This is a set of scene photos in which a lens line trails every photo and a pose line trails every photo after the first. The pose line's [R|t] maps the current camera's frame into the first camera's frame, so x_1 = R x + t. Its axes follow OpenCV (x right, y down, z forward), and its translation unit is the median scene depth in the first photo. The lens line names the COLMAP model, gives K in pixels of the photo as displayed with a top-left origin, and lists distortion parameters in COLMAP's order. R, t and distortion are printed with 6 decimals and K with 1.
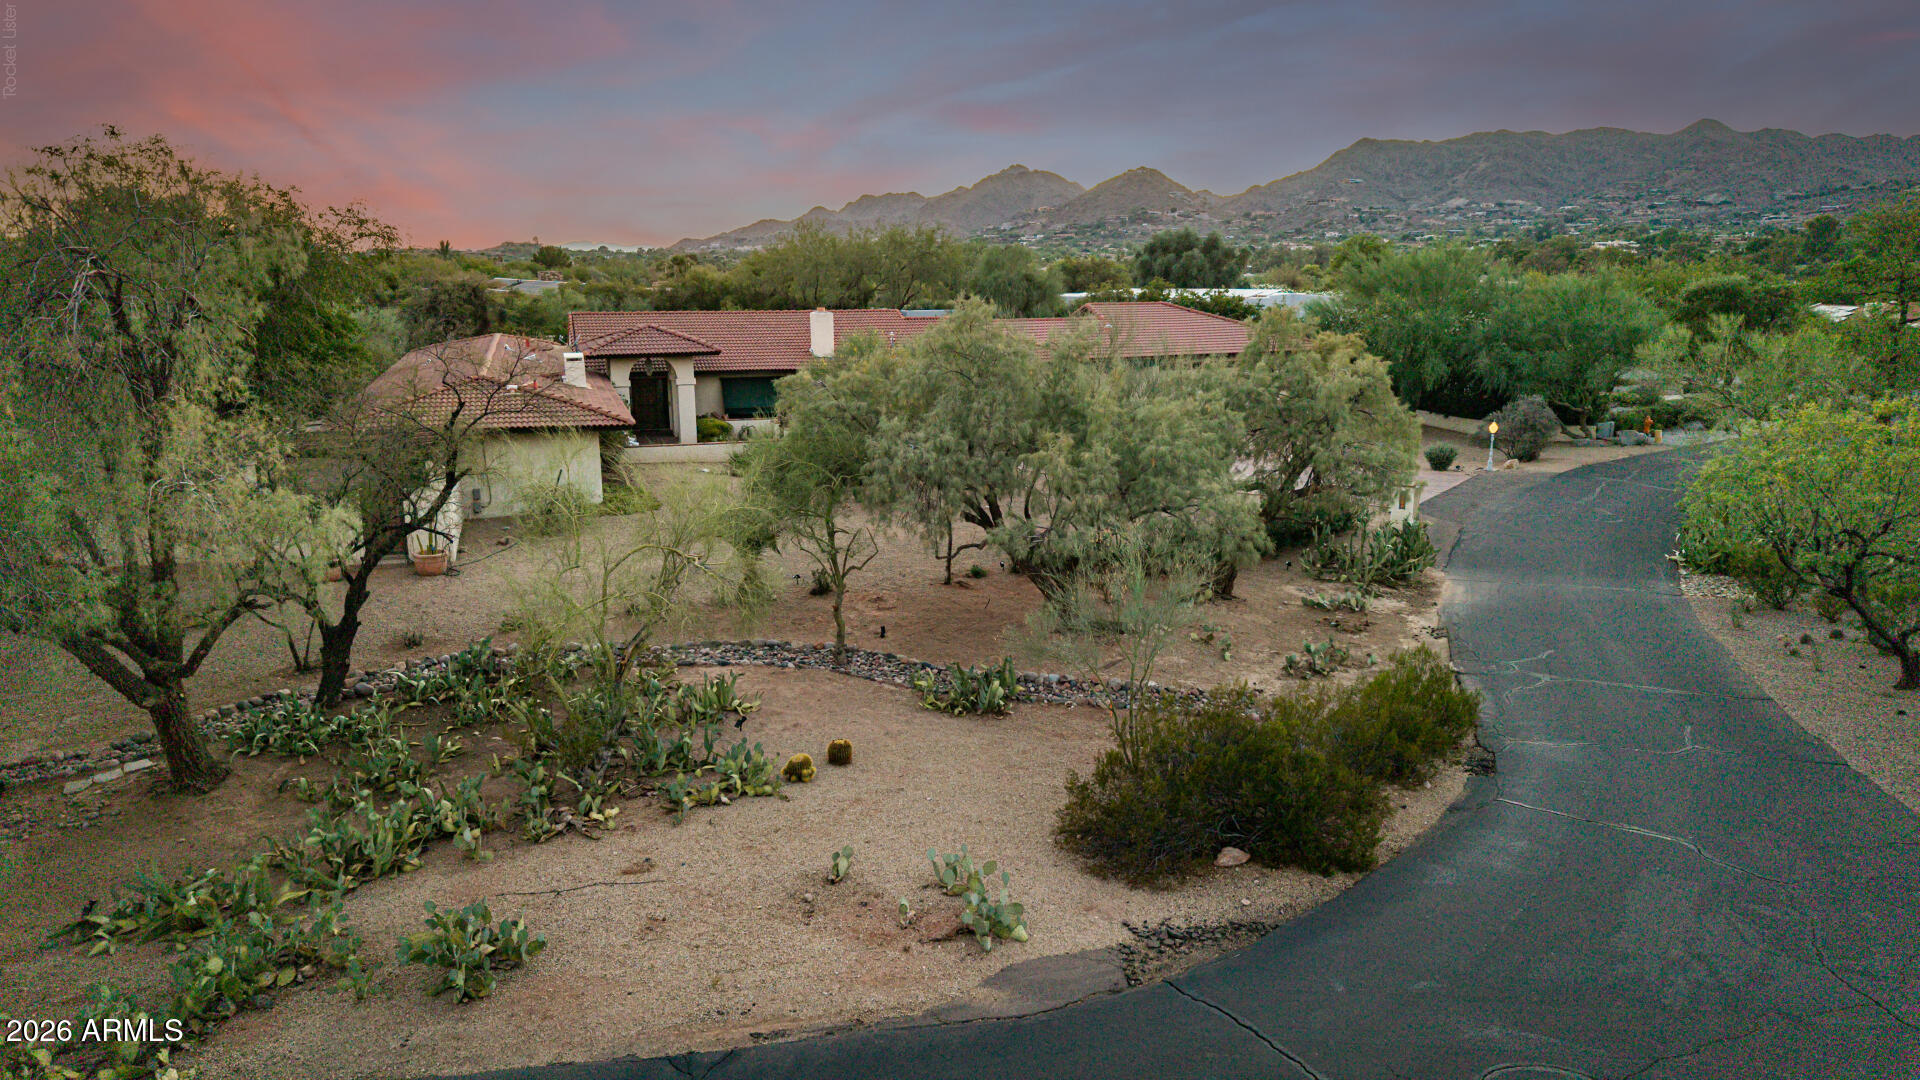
lens RADIAL K [[1290.4, 0, 958.0], [0, 1290.4, 540.9], [0, 0, 1]] dist [0.035456, -0.037723]
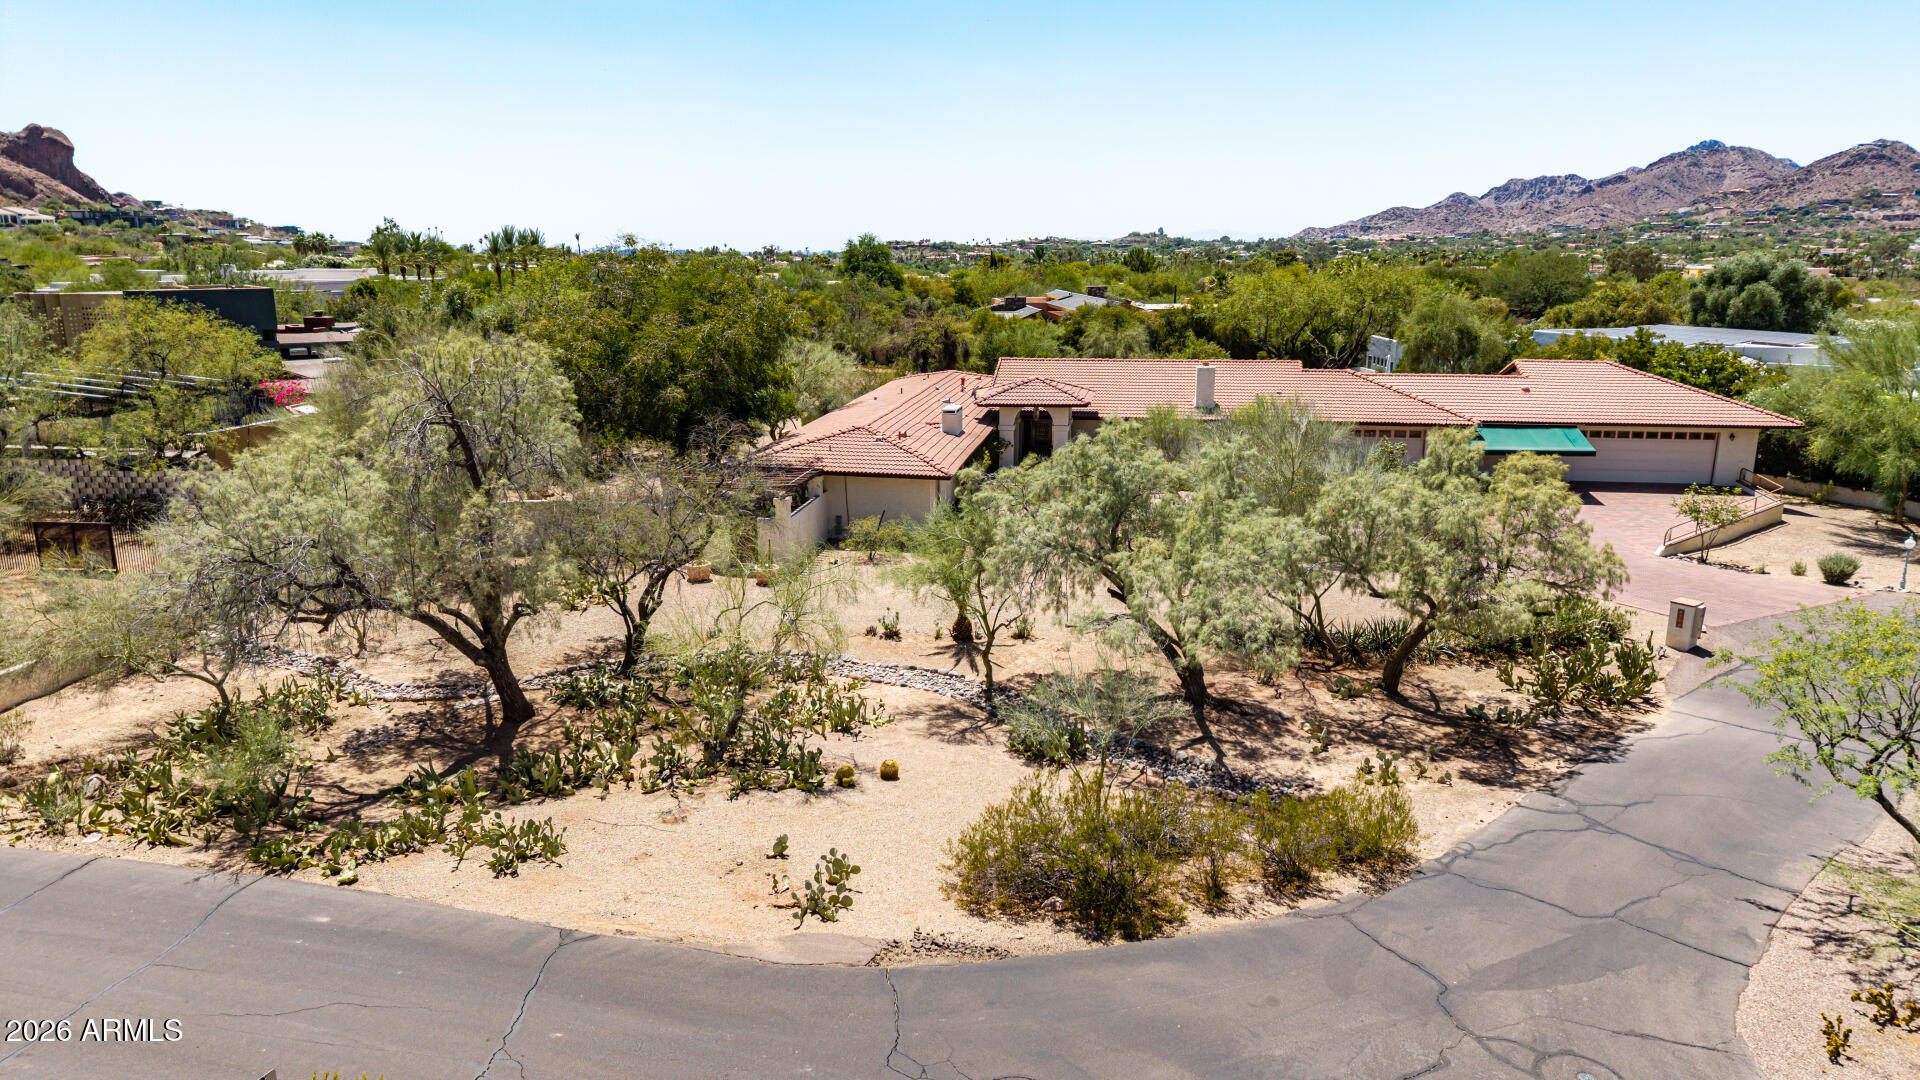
lens RADIAL K [[1290.4, 0, 966.4], [0, 1290.4, 542.2], [0, 0, 1]] dist [0.035456, -0.037723]
pose [[0.894368, 0.107047, -0.434334, 0.706067], [-0.101820, 0.994174, 0.035363, -0.171306], [0.435589, 0.012596, 0.900057, -0.245353]]
